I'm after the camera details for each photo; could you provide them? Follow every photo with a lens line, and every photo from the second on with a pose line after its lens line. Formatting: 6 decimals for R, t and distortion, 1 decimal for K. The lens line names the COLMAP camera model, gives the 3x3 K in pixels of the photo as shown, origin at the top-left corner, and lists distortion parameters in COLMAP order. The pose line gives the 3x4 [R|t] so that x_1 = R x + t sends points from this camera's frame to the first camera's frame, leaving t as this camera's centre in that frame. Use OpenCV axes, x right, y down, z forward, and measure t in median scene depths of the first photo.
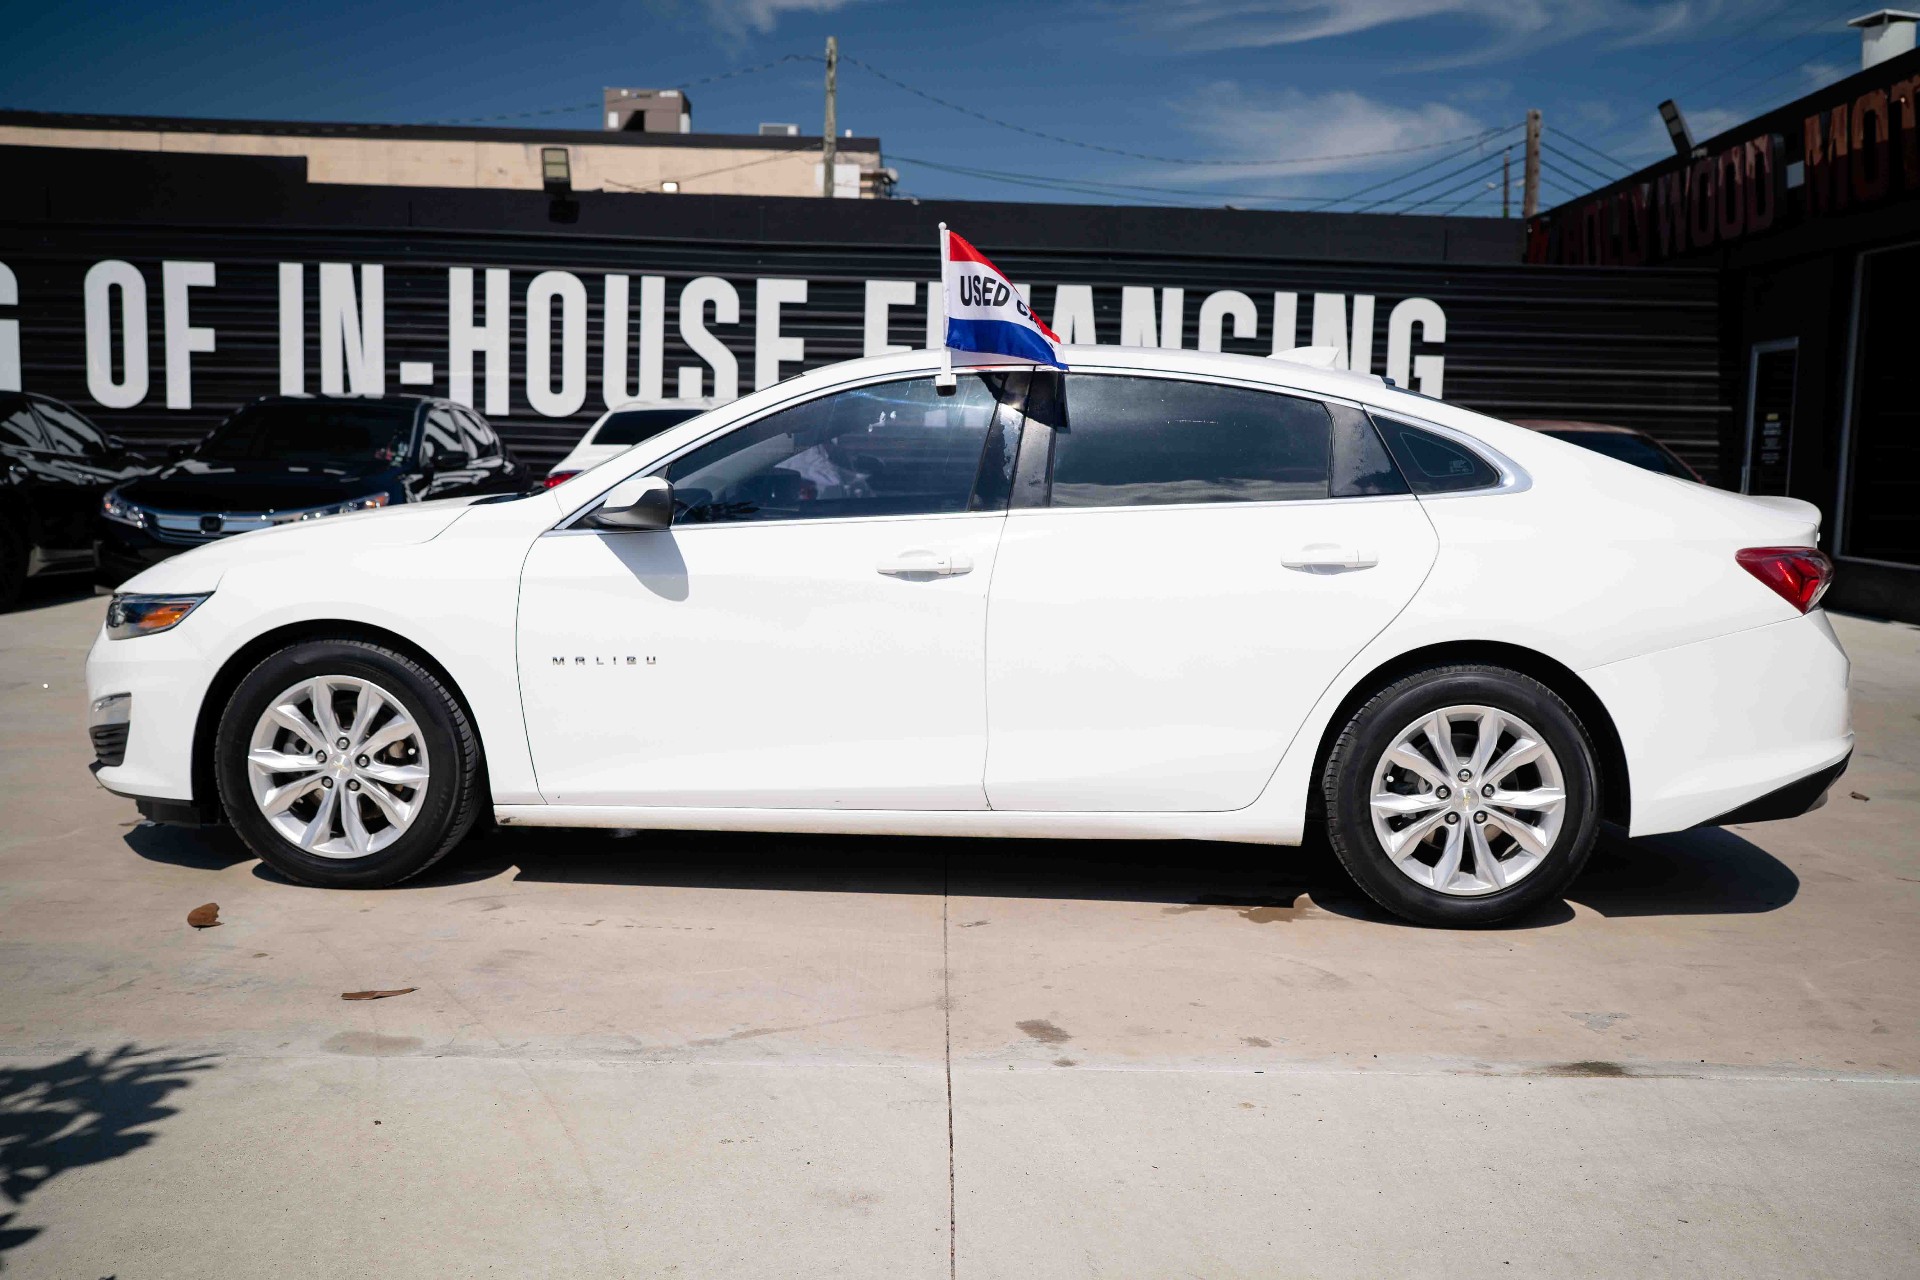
lens RADIAL K [[1849.2, 0, 950.1], [0, 1849.2, 633.8], [0, 0, 1]] dist [-0.061553, 0.191079]
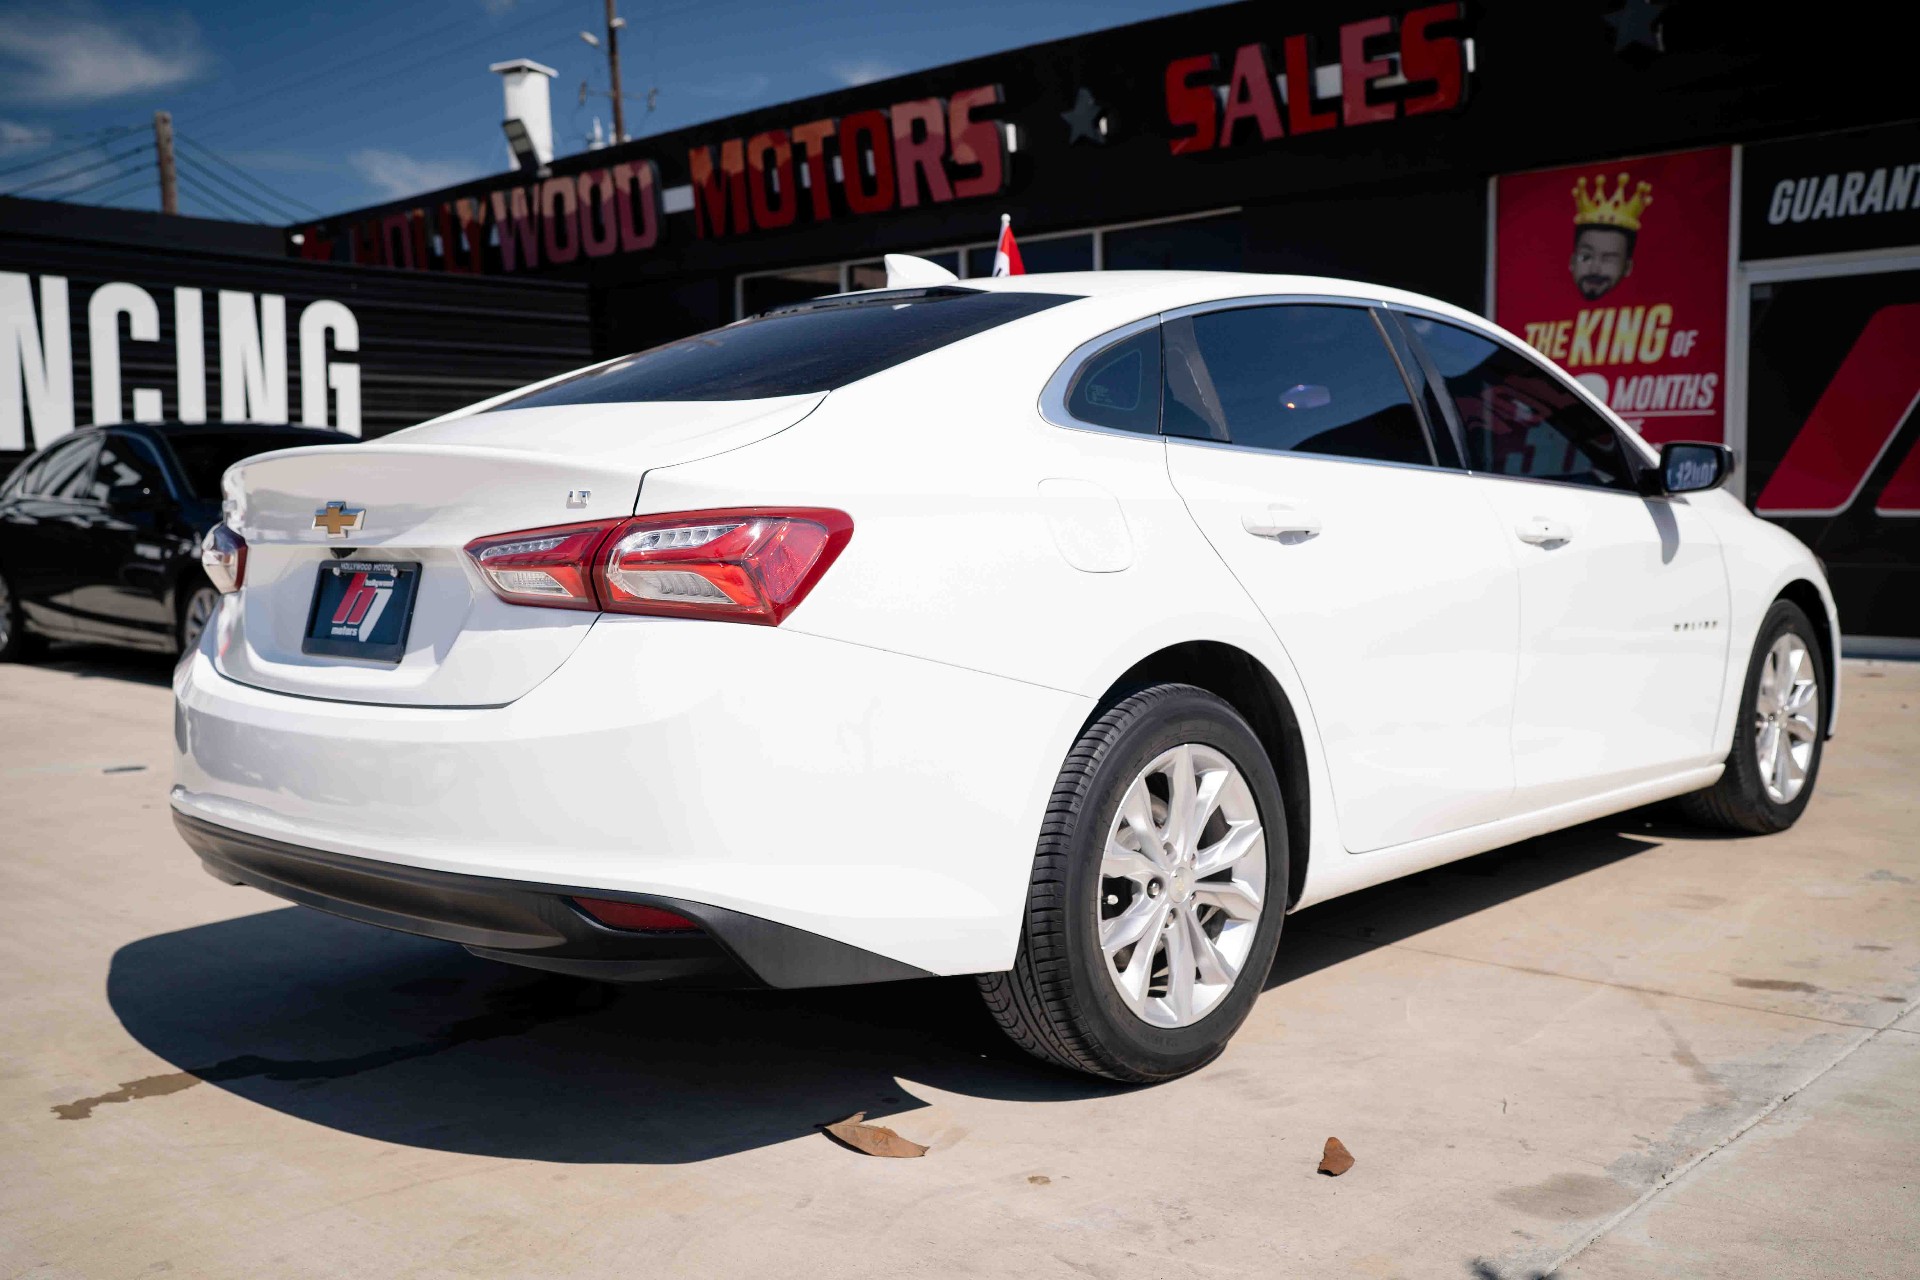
lens RADIAL K [[1855.7, 0, 950.5], [0, 1855.7, 636.2], [0, 0, 1]] dist [-0.064461, 0.196895]
pose [[0.684799, -0.089118, 0.723262, -0.225318], [0.100807, 0.994537, 0.027098, -0.009432], [-0.721726, 0.054353, 0.690042, 0.150530]]
